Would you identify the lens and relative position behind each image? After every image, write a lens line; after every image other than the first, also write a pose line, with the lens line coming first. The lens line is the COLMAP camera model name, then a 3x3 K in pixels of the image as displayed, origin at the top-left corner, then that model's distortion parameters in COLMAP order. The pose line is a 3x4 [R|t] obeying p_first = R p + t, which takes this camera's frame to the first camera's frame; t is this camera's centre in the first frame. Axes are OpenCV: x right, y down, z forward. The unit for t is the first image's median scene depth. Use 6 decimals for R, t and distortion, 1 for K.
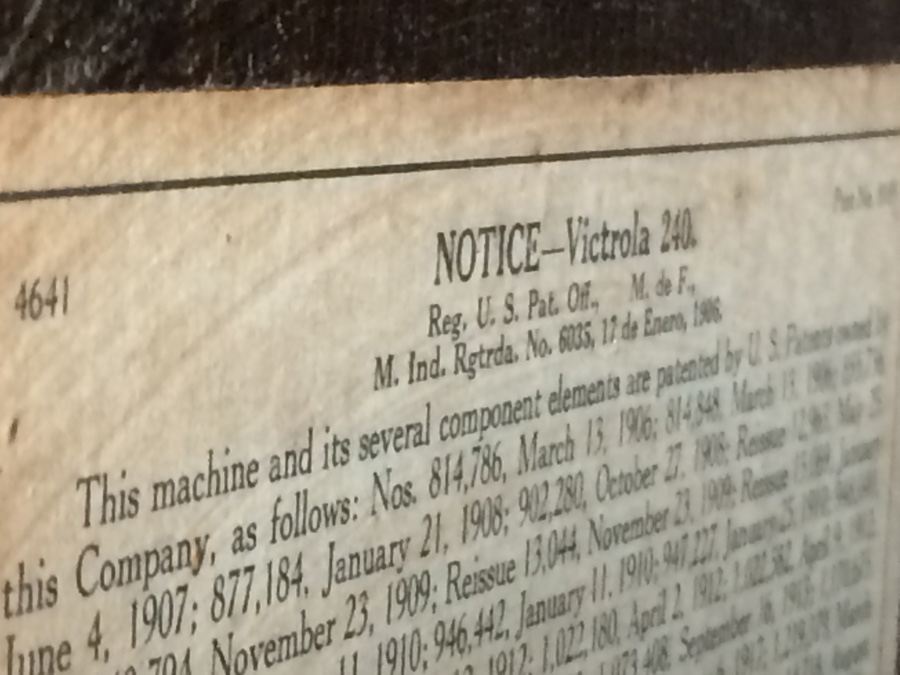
lens RADIAL K [[3862.8, 0, 449.8], [0, 3862.8, 339.6], [0, 0, 1]] dist [-0.002535, 0.000000]
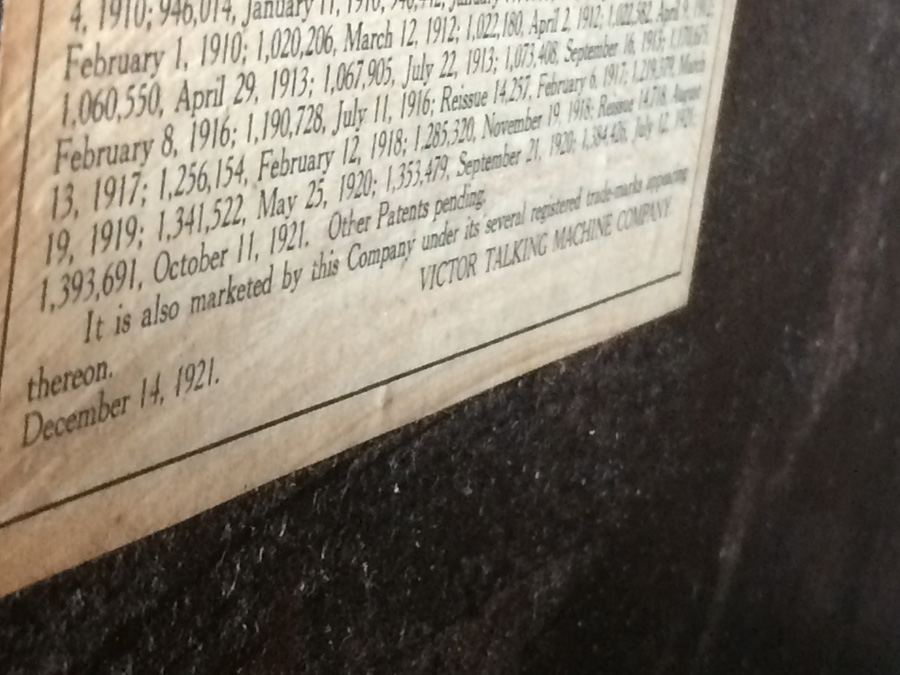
lens RADIAL K [[2635.9, 0, 450.5], [0, 2635.9, 338.9], [0, 0, 1]] dist [0.019743, 0.000000]
pose [[0.995686, 0.092745, -0.002835, 0.033323], [-0.091797, 0.989044, 0.115605, 0.088101], [0.013525, -0.114846, 0.993291, -0.020909]]
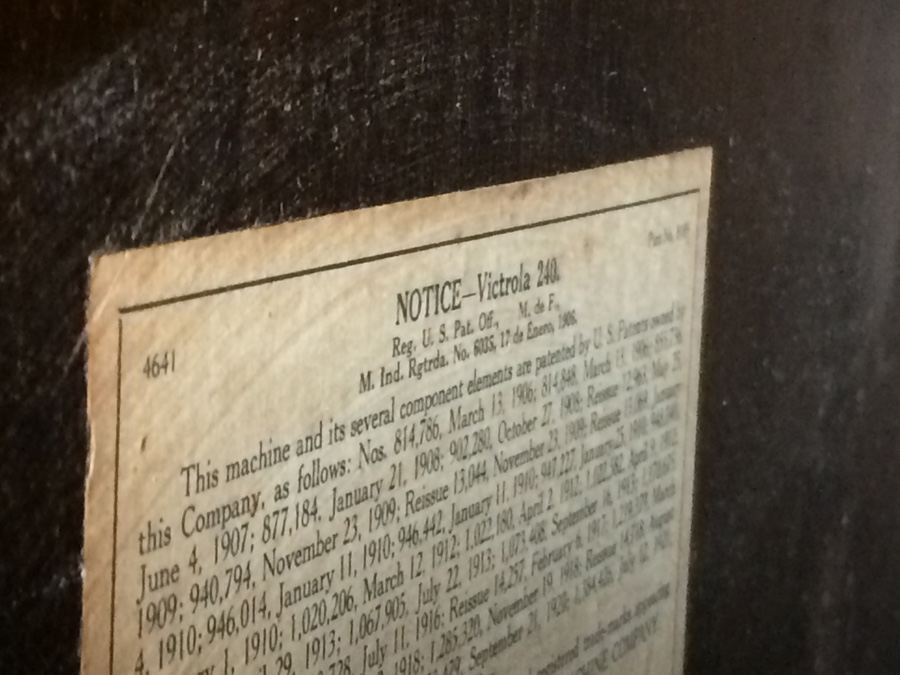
lens RADIAL K [[2617.9, 0, 445.8], [0, 2617.9, 334.5], [0, 0, 1]] dist [0.028995, 0.000000]
pose [[0.999900, -0.010563, 0.009417, 0.006407], [0.010166, 0.999098, 0.041230, -0.053764], [-0.009844, -0.041131, 0.999105, -0.106447]]
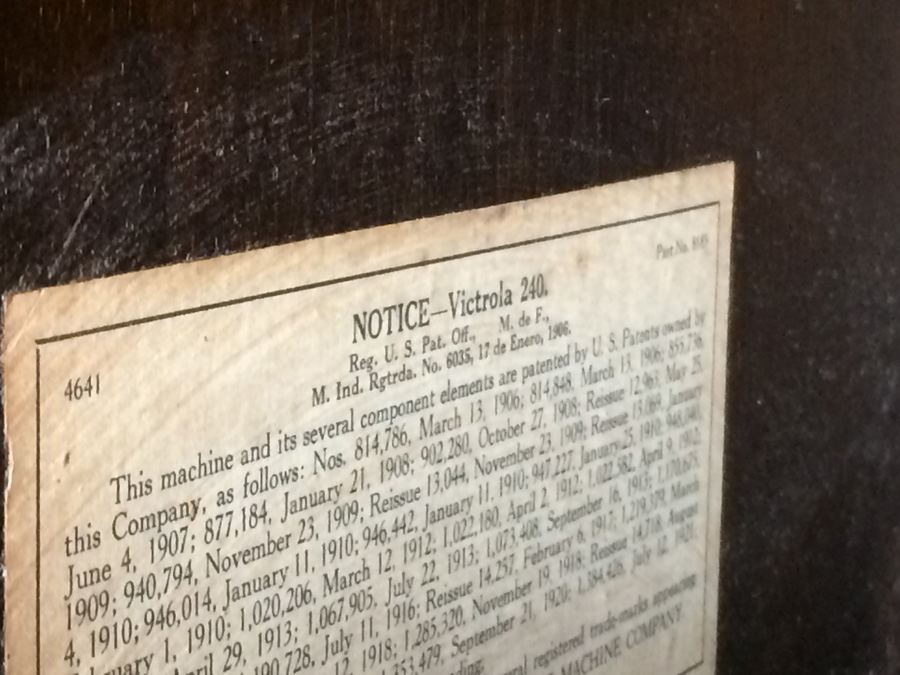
lens RADIAL K [[2617.9, 0, 454.6], [0, 2617.9, 336.3], [0, 0, 1]] dist [0.028995, 0.000000]
pose [[0.995121, -0.013009, -0.097803, 0.155909], [0.018164, 0.998482, 0.052003, -0.076800], [0.096978, -0.053526, 0.993846, -0.197065]]
